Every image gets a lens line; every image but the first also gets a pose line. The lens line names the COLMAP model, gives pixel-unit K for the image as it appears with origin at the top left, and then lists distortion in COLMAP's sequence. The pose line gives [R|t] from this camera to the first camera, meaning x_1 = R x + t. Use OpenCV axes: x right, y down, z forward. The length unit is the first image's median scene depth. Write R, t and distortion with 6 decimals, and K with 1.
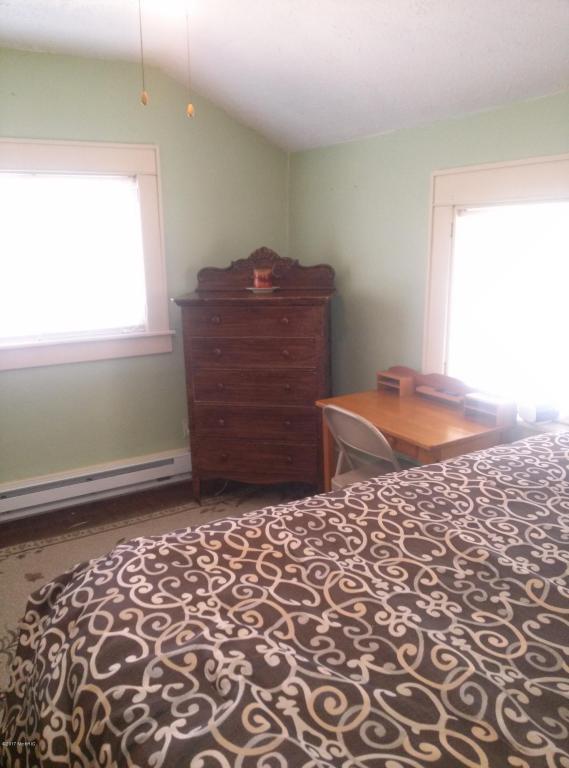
lens RADIAL K [[642.8, 0, 279.5], [0, 642.8, 401.8], [0, 0, 1]] dist [0.102983, -0.146785]
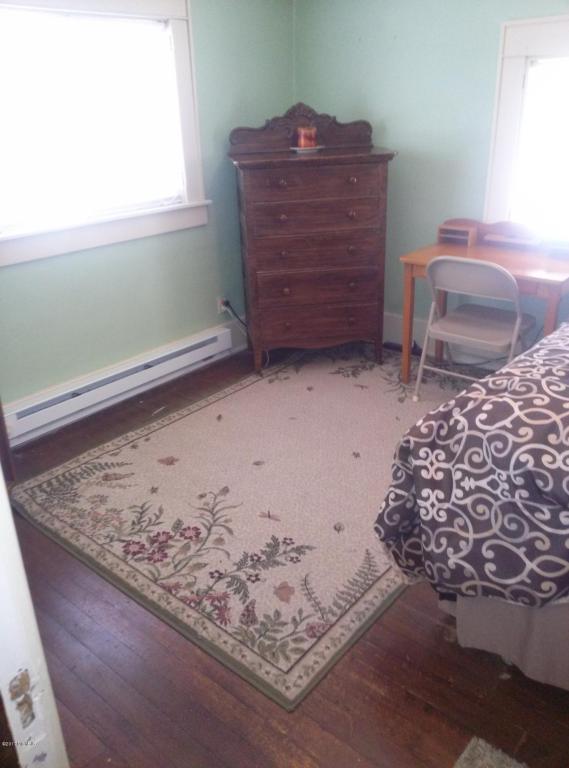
lens RADIAL K [[642.8, 0, 275.3], [0, 642.8, 402.6], [0, 0, 1]] dist [0.102983, -0.146785]
pose [[0.939759, -0.154088, 0.305140, -0.434799], [0.097034, 0.976171, 0.194099, 0.004416], [-0.327777, -0.152797, 0.932317, 0.037308]]
